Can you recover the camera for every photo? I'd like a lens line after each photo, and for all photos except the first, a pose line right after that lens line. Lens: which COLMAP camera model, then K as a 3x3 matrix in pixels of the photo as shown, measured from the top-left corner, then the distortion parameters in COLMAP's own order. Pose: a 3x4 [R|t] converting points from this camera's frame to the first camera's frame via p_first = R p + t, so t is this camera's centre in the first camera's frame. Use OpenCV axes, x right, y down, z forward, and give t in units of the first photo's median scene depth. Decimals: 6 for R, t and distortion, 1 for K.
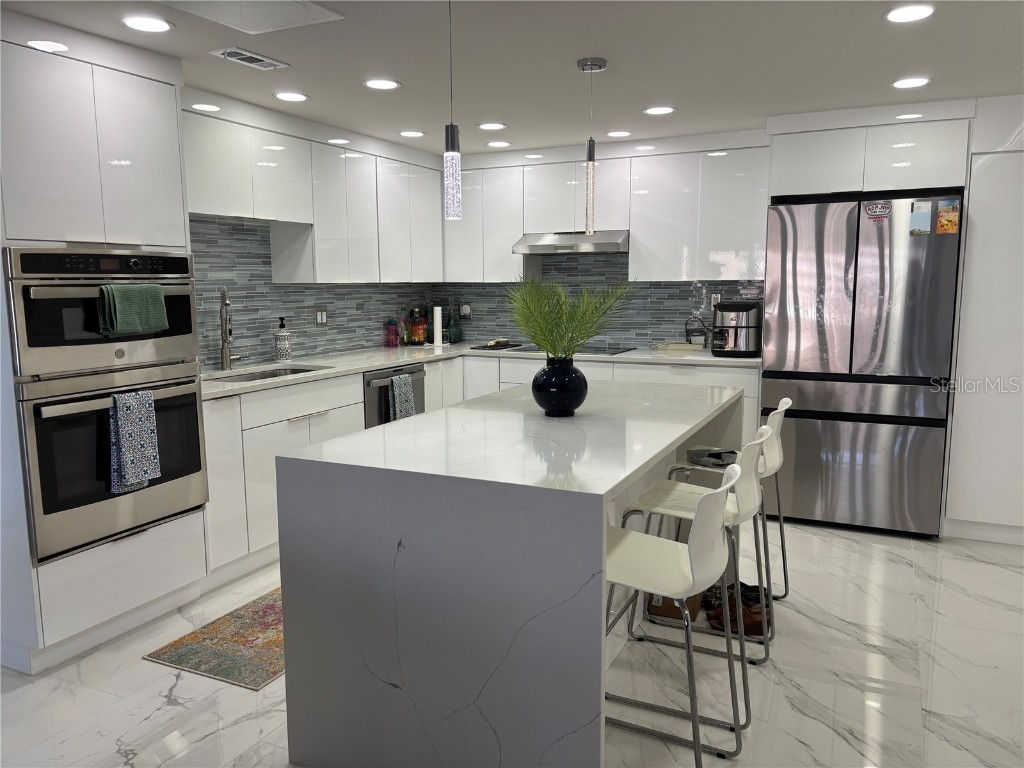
lens RADIAL K [[771.2, 0, 509.2], [0, 771.2, 387.9], [0, 0, 1]] dist [0.044227, -0.025558]
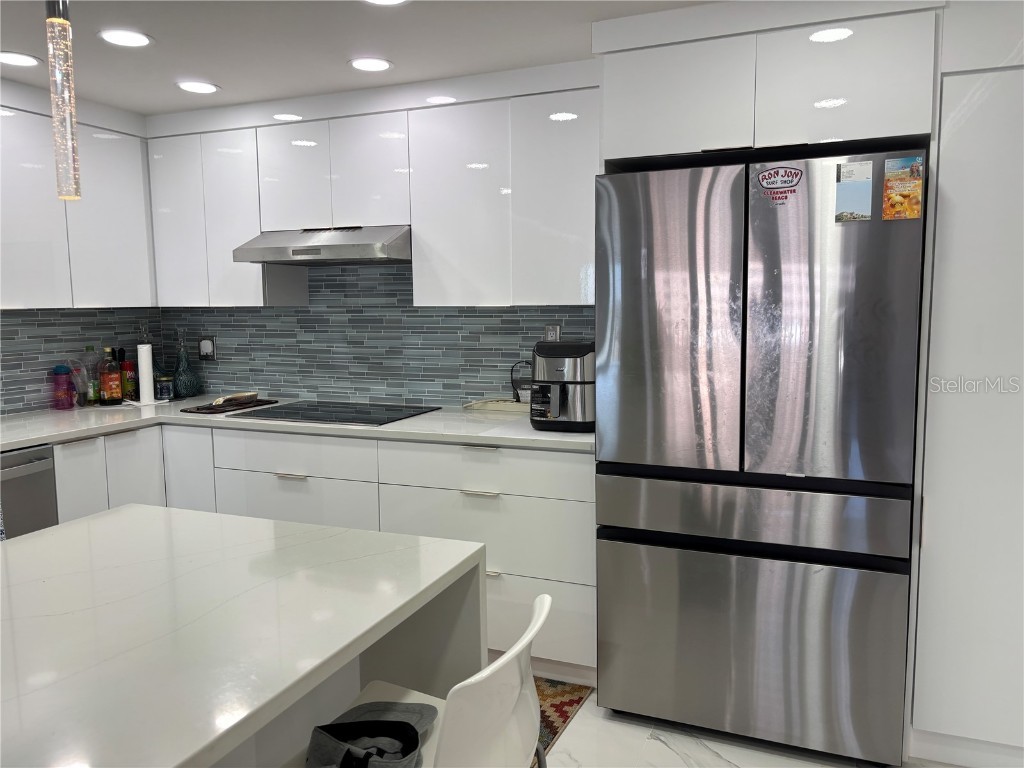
lens RADIAL K [[771.2, 0, 512.9], [0, 771.2, 386.5], [0, 0, 1]] dist [0.044227, -0.025558]
pose [[0.998482, -0.010902, 0.053988, 0.210324], [0.012215, 0.999636, -0.024043, -0.058491], [-0.053706, 0.024666, 0.998252, 0.384697]]
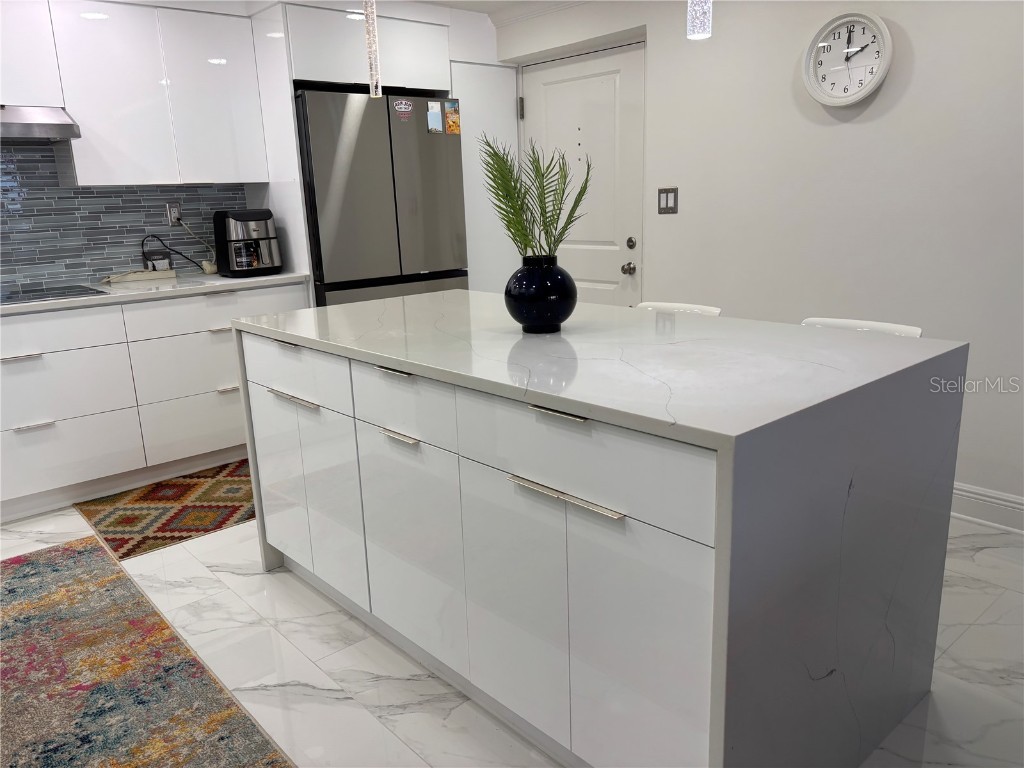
lens RADIAL K [[771.2, 0, 506.5], [0, 771.2, 374.9], [0, 0, 1]] dist [0.044227, -0.025558]
pose [[0.396488, -0.219645, 0.891377, -0.355059], [0.159316, 0.972687, 0.168816, -0.033672], [-0.904111, 0.075078, 0.420651, 0.404087]]
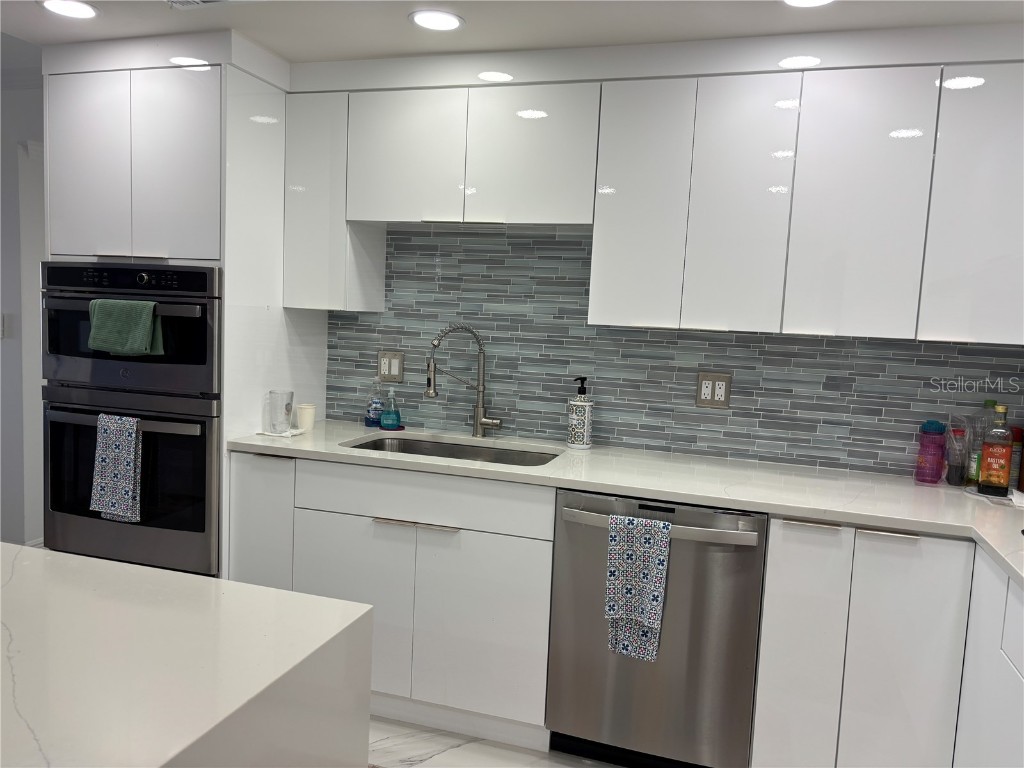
lens RADIAL K [[771.2, 0, 513.6], [0, 771.2, 386.6], [0, 0, 1]] dist [0.044227, -0.025558]
pose [[0.152338, 0.100702, -0.983185, 0.291711], [-0.185239, 0.980076, 0.071682, -0.108796], [0.970814, 0.171205, 0.167956, 0.775035]]
